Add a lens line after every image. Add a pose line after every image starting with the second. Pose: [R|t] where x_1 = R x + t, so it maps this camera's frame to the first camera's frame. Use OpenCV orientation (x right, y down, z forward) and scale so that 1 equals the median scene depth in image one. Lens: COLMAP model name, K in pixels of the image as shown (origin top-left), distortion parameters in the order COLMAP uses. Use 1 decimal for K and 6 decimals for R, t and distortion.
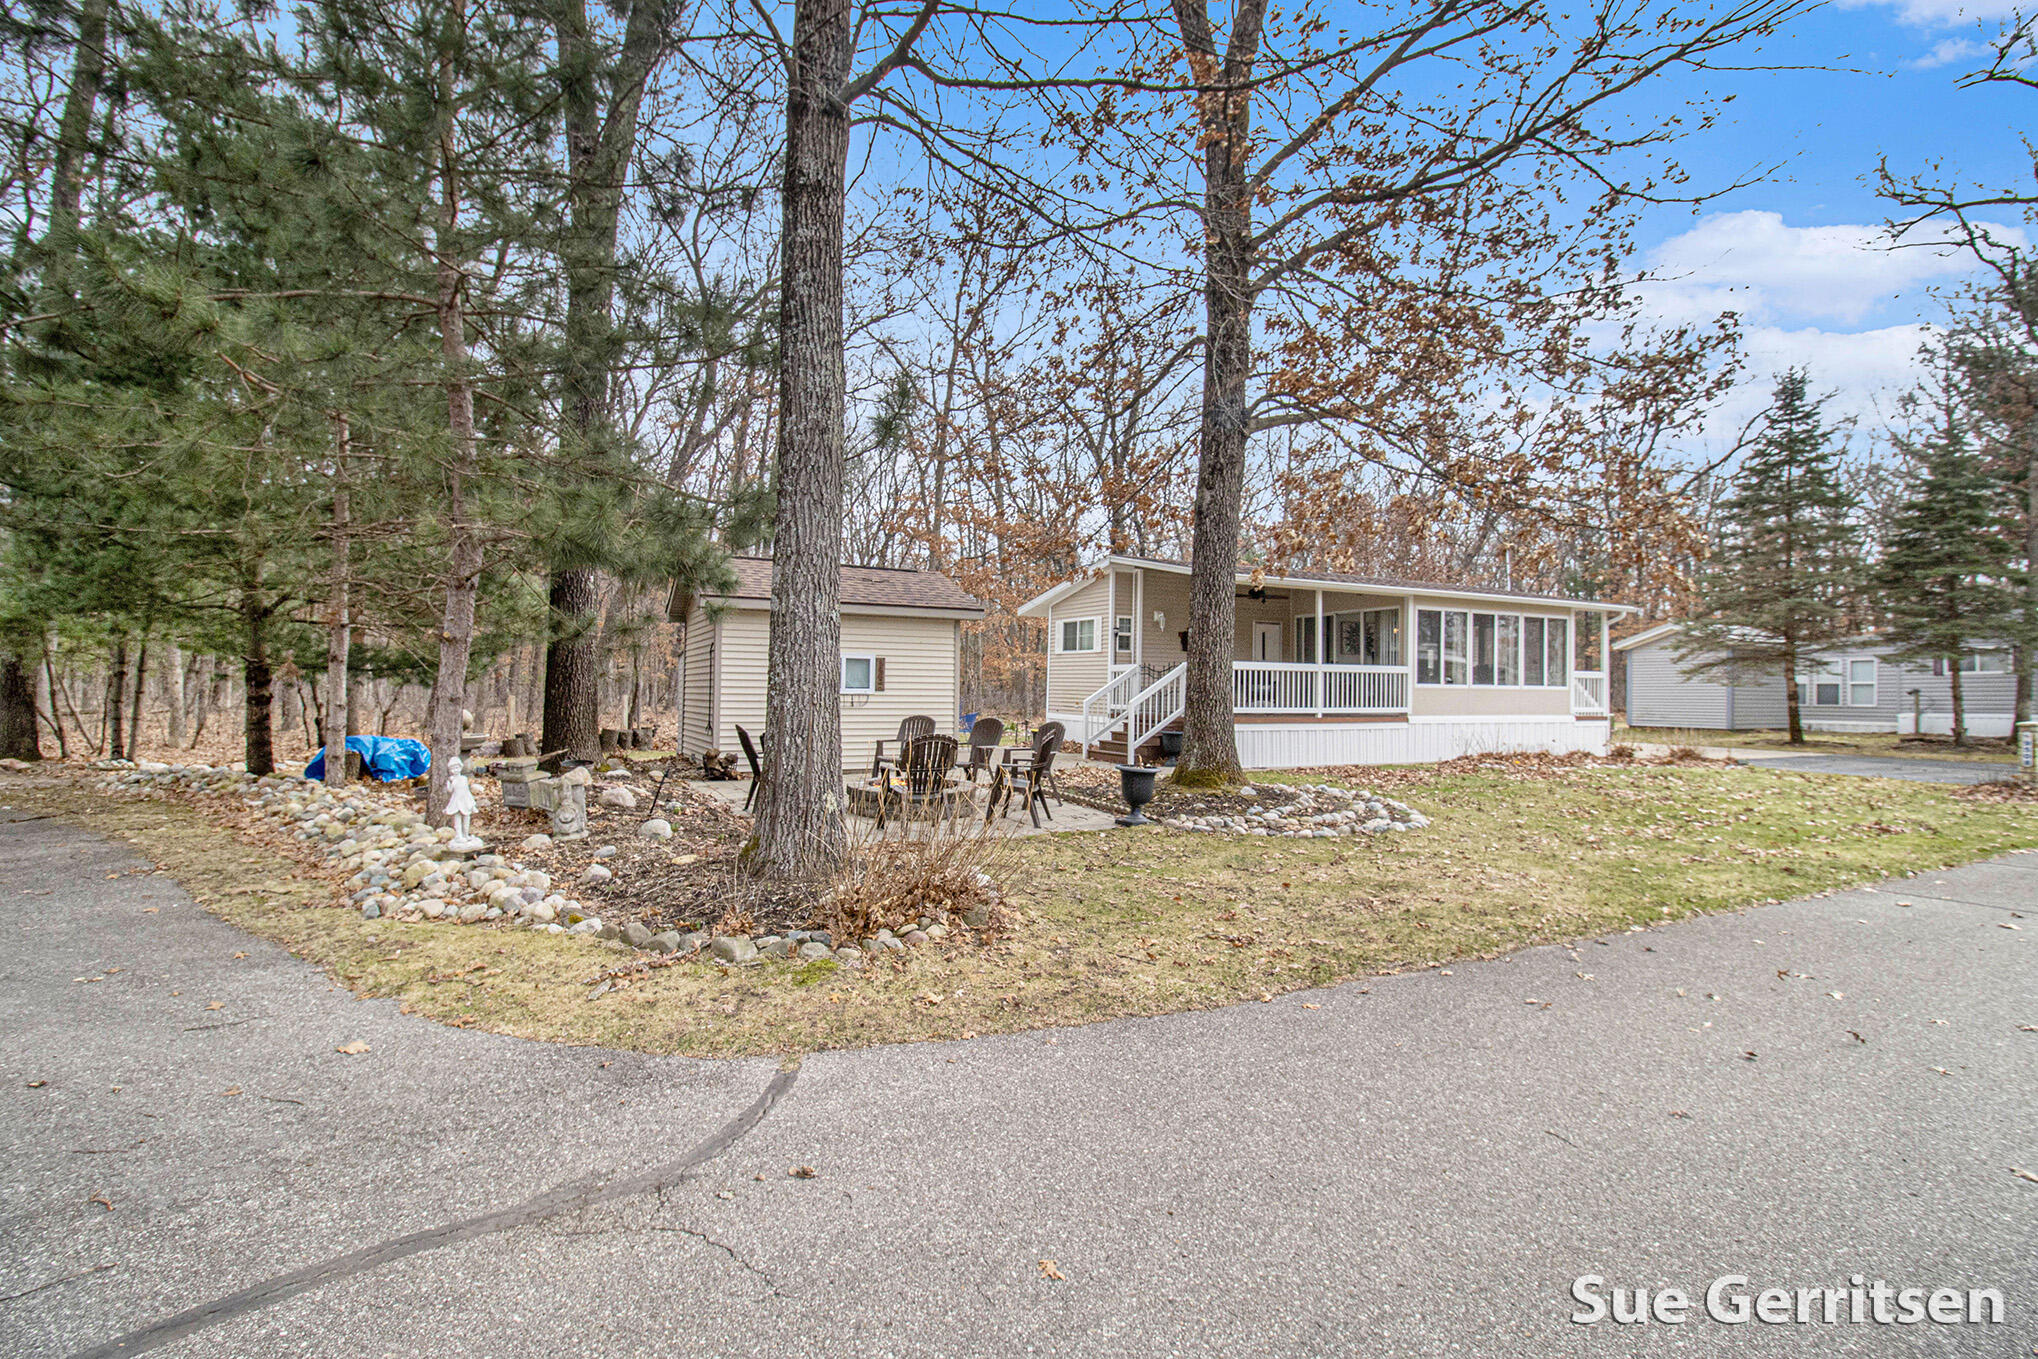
lens RADIAL K [[948.1, 0, 1019.0], [0, 948.1, 679.5], [0, 0, 1]] dist [-0.002909, -0.000400]
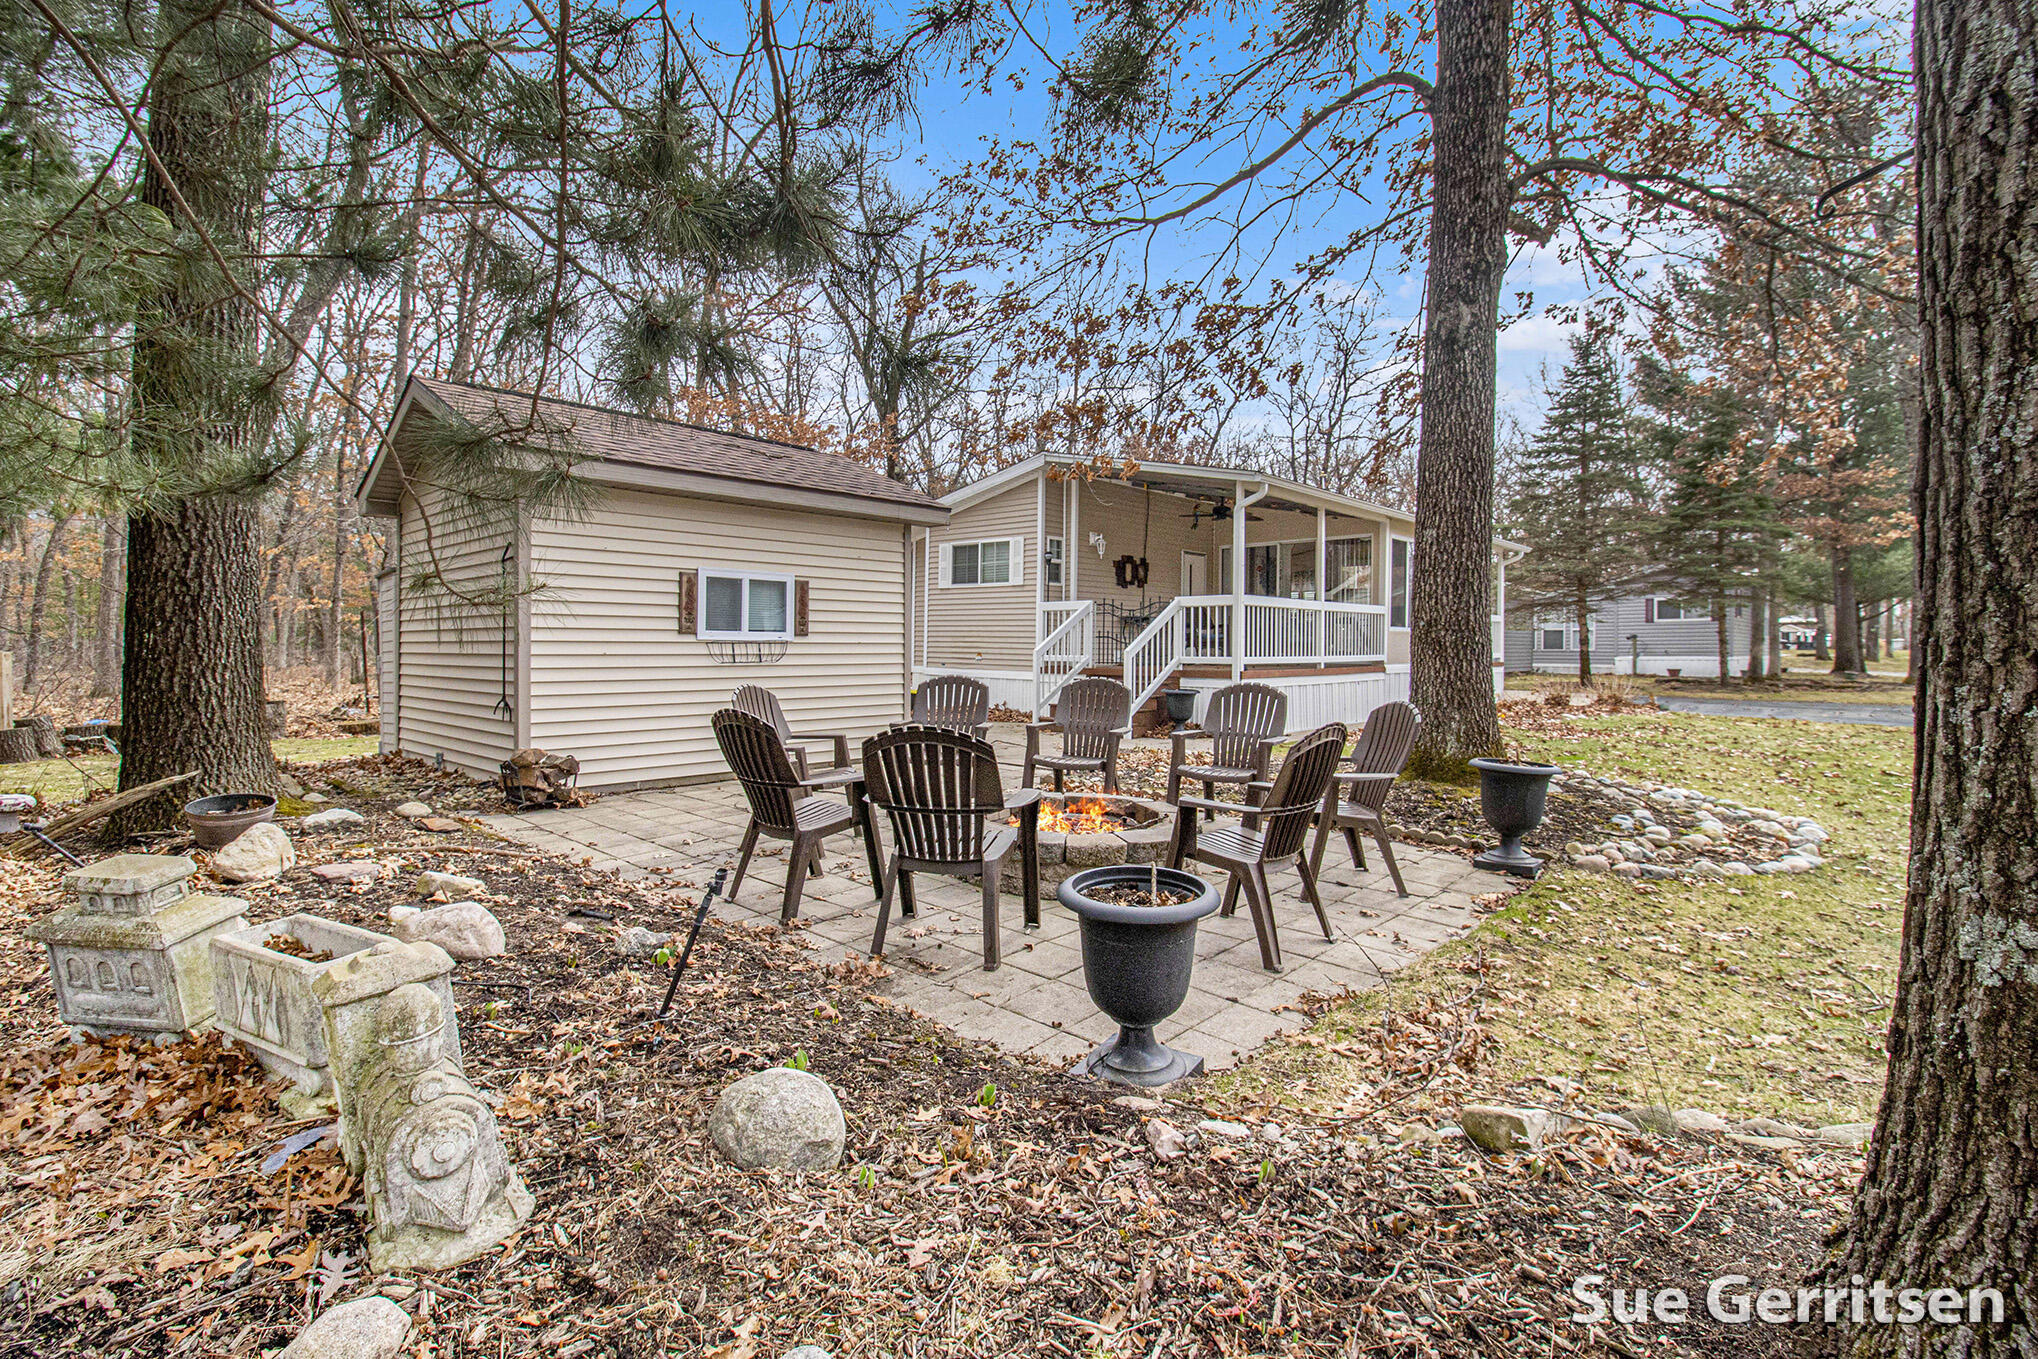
lens RADIAL K [[948.1, 0, 1019.0], [0, 948.1, 679.5], [0, 0, 1]] dist [-0.002909, -0.000400]
pose [[0.943096, -0.018881, 0.331984, -0.174864], [0.001817, 0.998664, 0.051635, 0.007235], [-0.332515, -0.048094, 0.941871, 0.313769]]
